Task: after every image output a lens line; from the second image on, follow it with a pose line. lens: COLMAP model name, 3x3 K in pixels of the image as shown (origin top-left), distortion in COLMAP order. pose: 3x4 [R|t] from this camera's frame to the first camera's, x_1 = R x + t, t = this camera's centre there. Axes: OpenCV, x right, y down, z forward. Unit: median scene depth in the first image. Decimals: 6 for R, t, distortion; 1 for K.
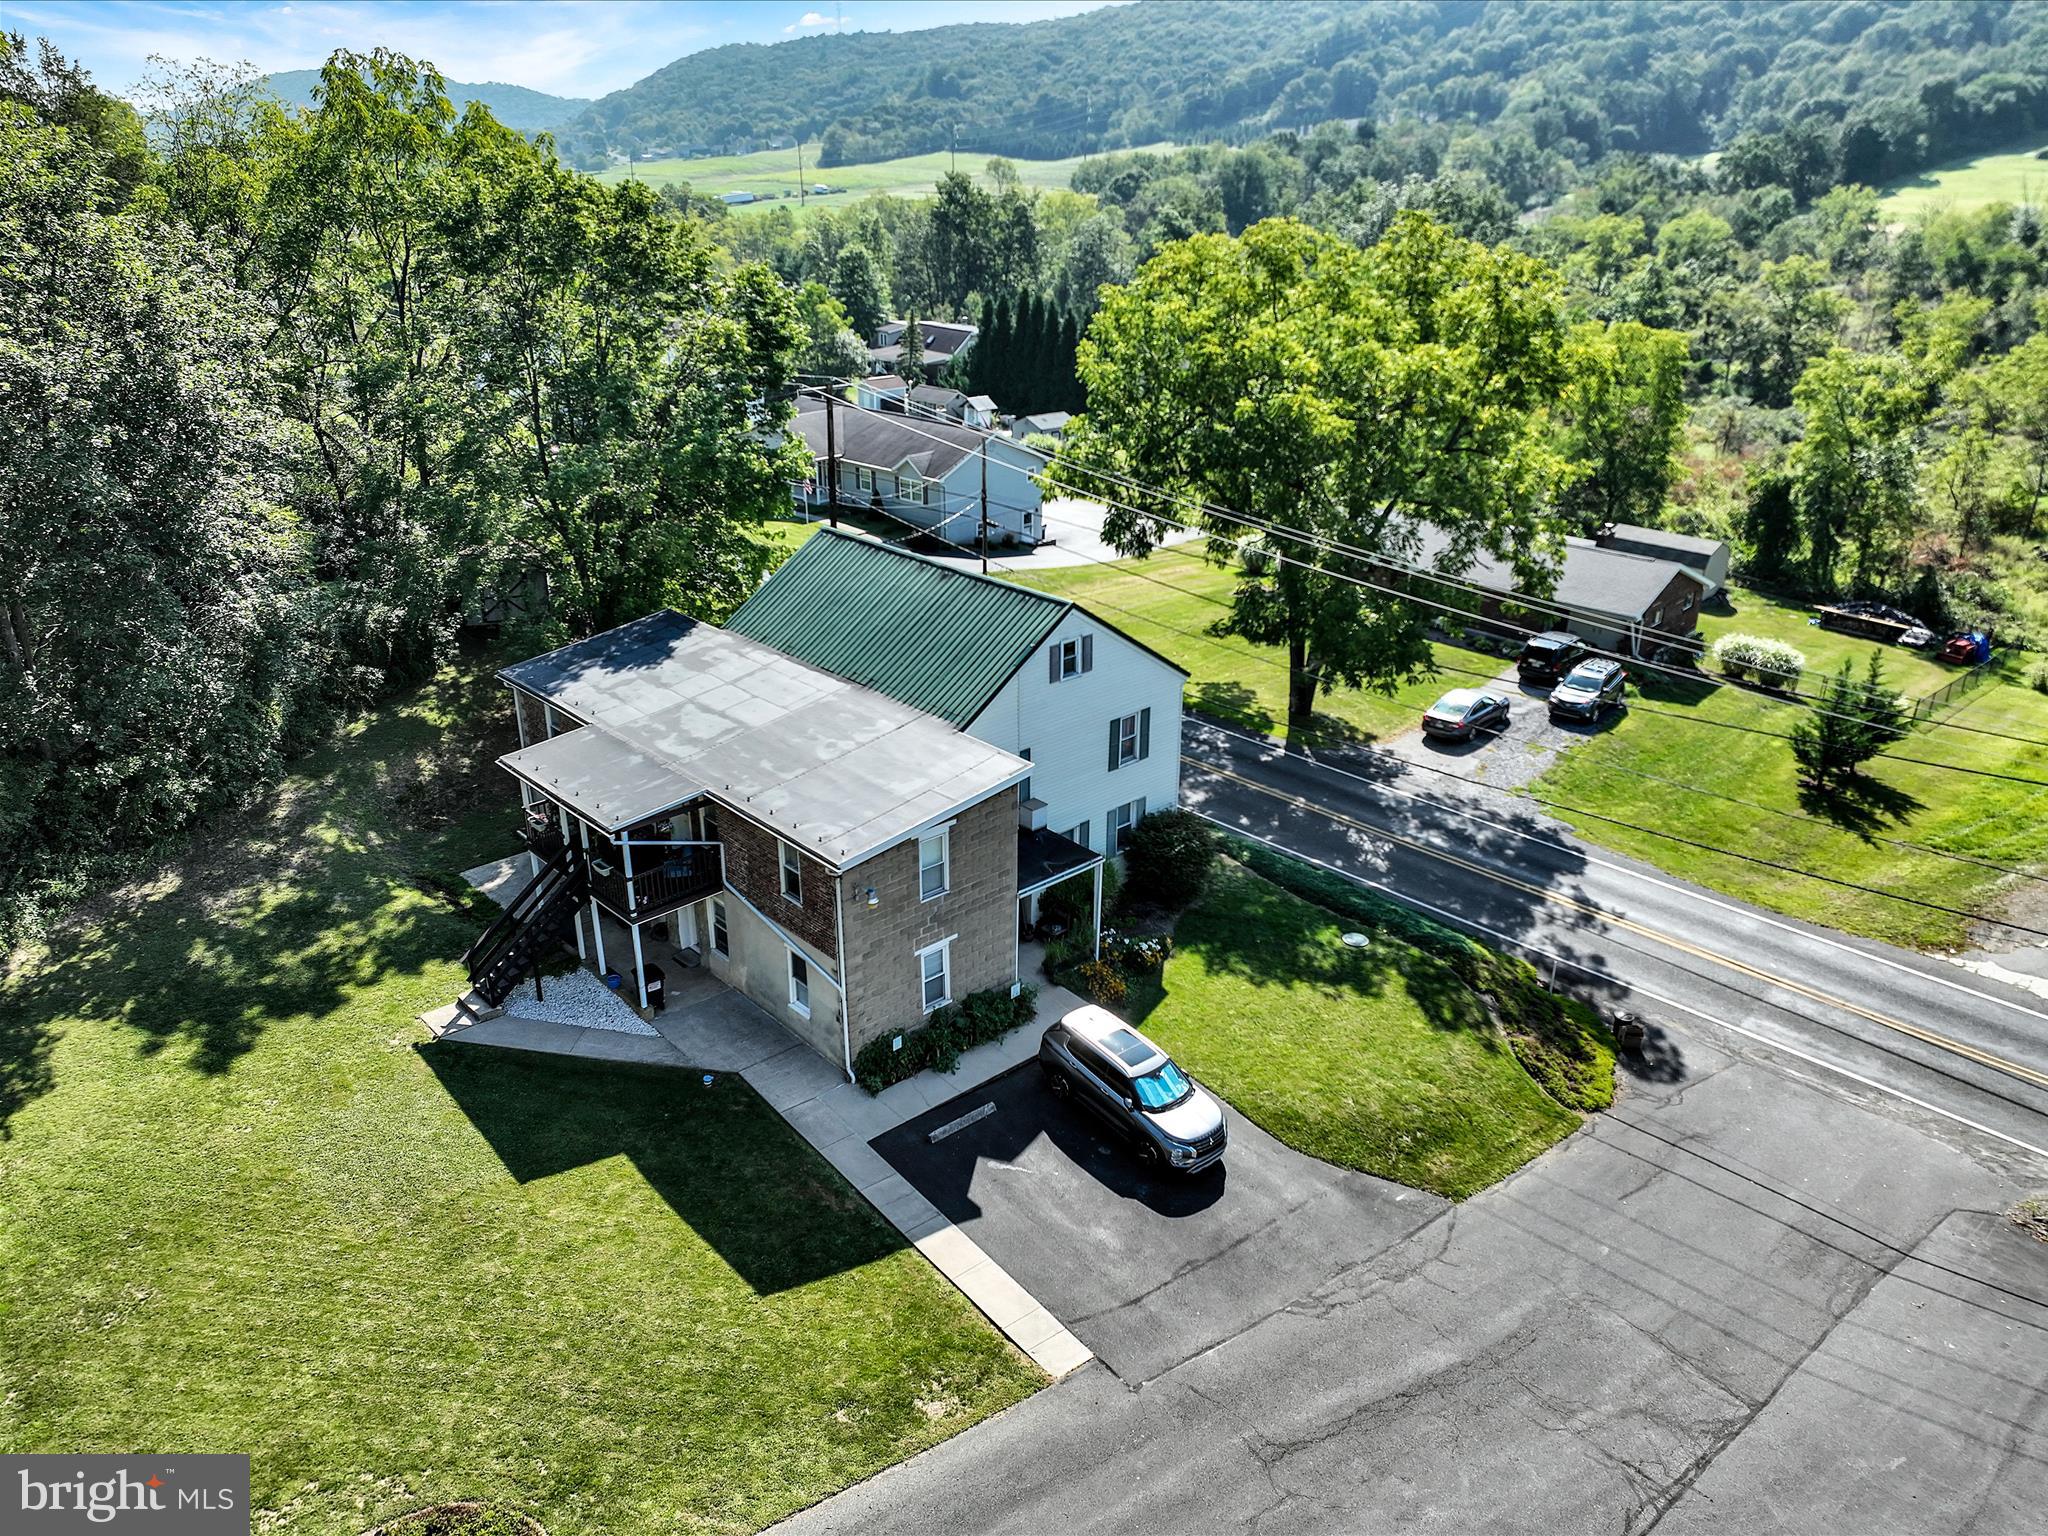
lens RADIAL K [[1455.2, 0, 1024.0], [0, 1455.2, 768.0], [0, 0, 1]] dist [0.013720, 0.002124]
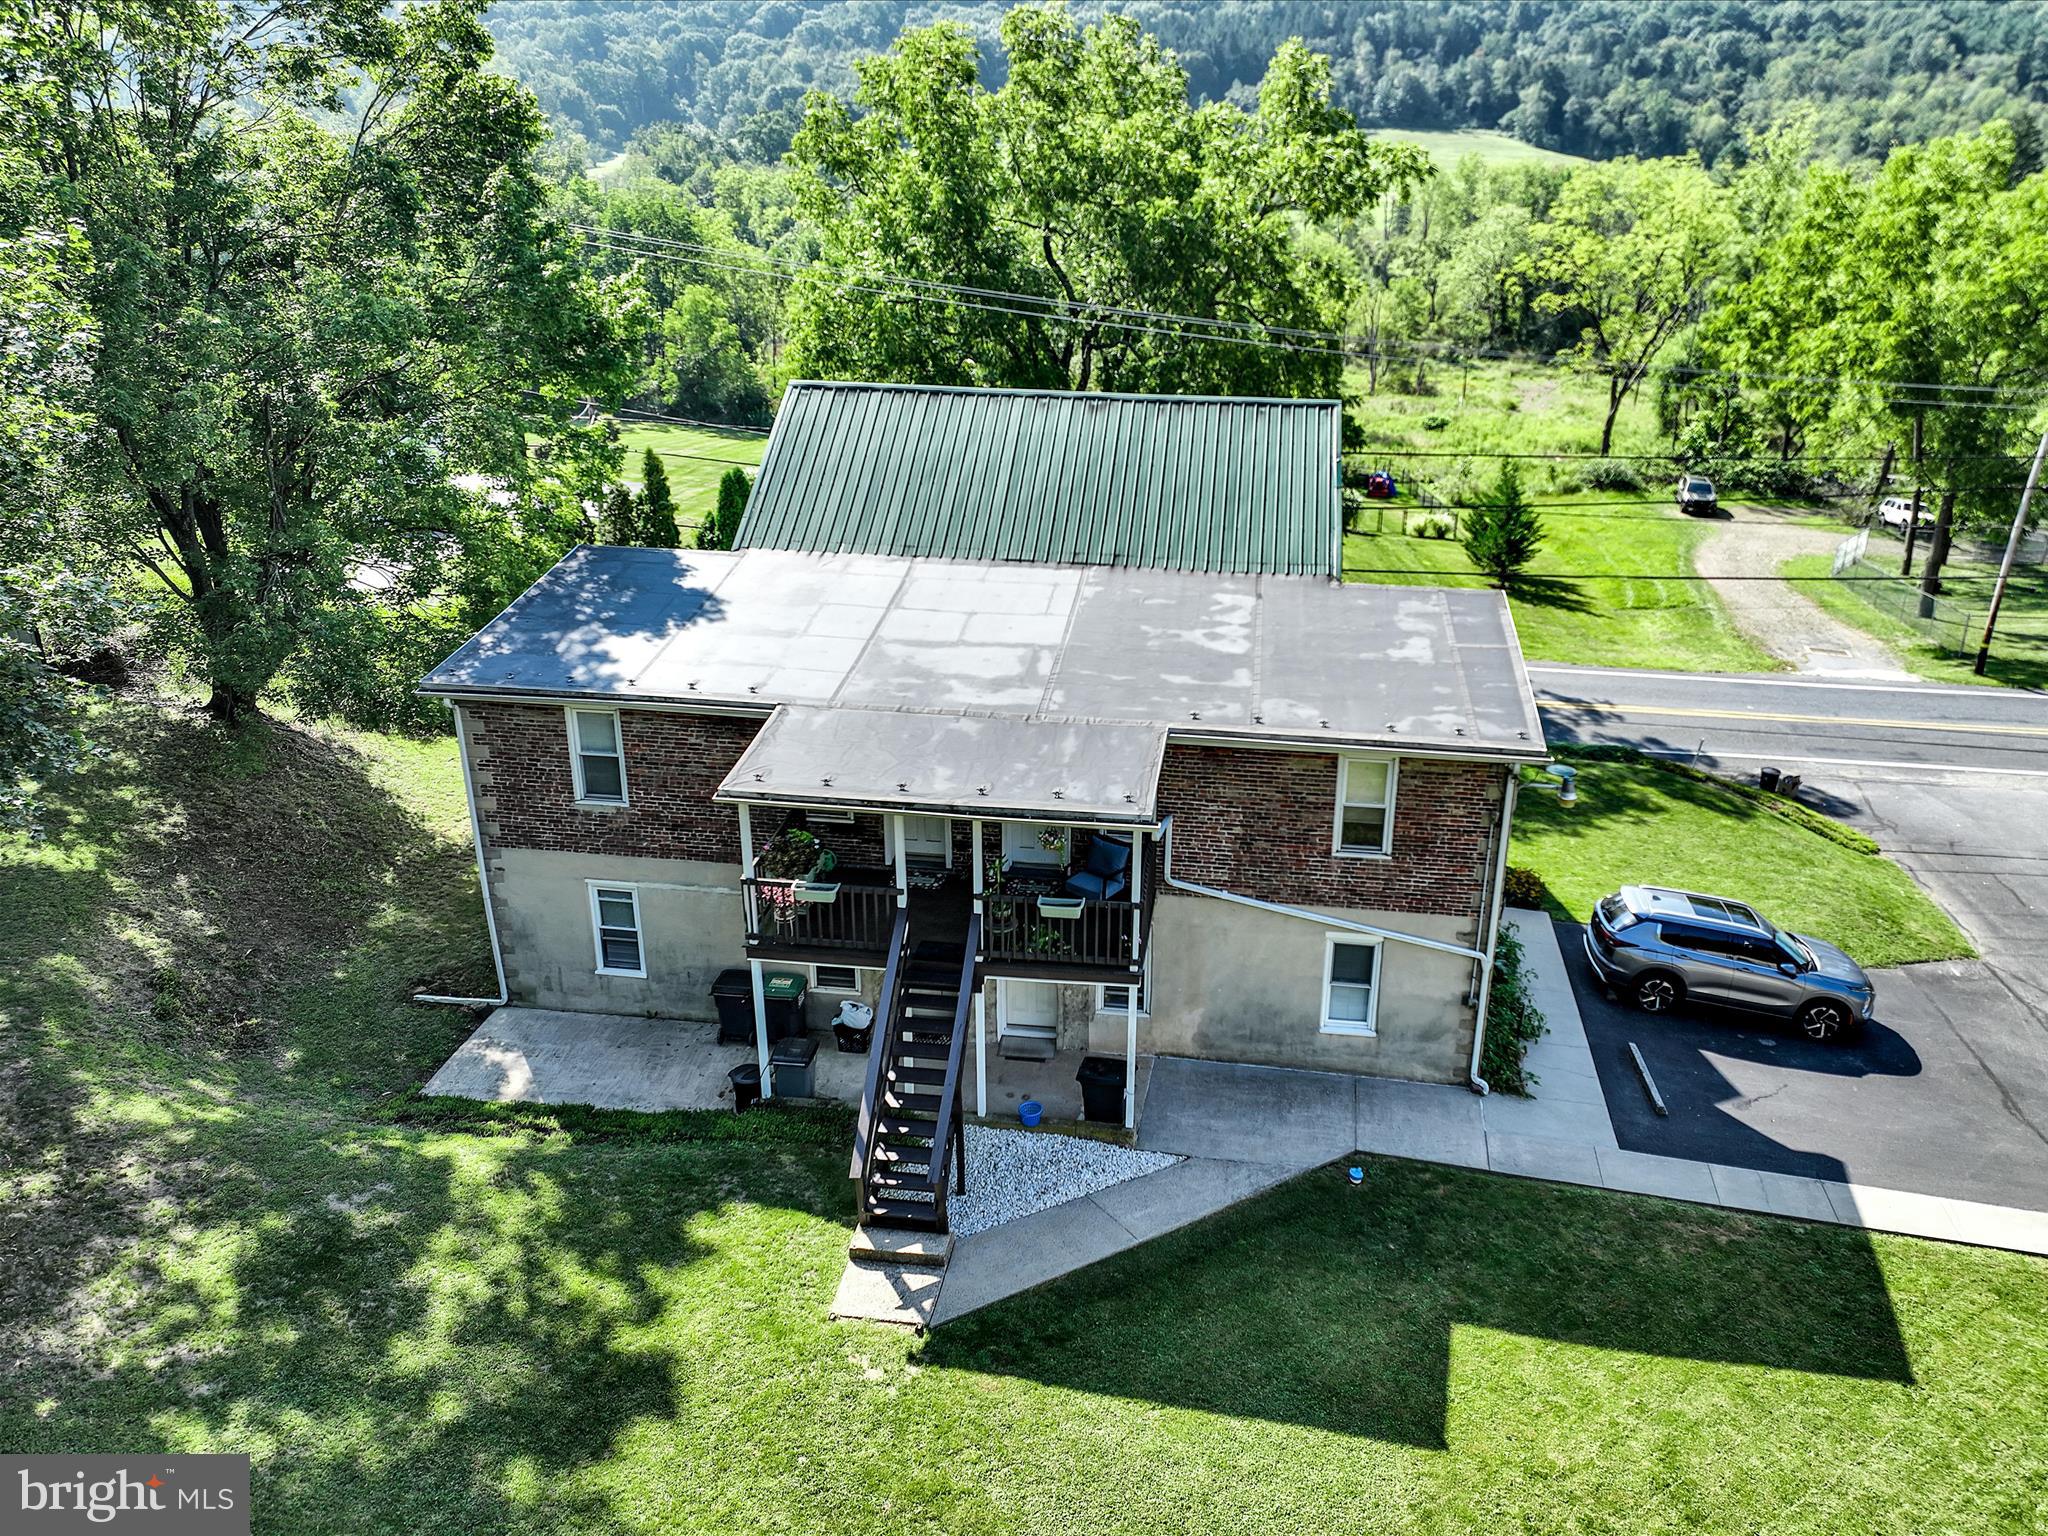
lens RADIAL K [[1455.2, 0, 1024.0], [0, 1455.2, 768.0], [0, 0, 1]] dist [0.013720, 0.002124]
pose [[0.759273, -0.235845, 0.606533, -0.555701], [0.242202, 0.967476, 0.073000, -0.025803], [-0.604022, 0.091477, 0.791700, 0.495528]]
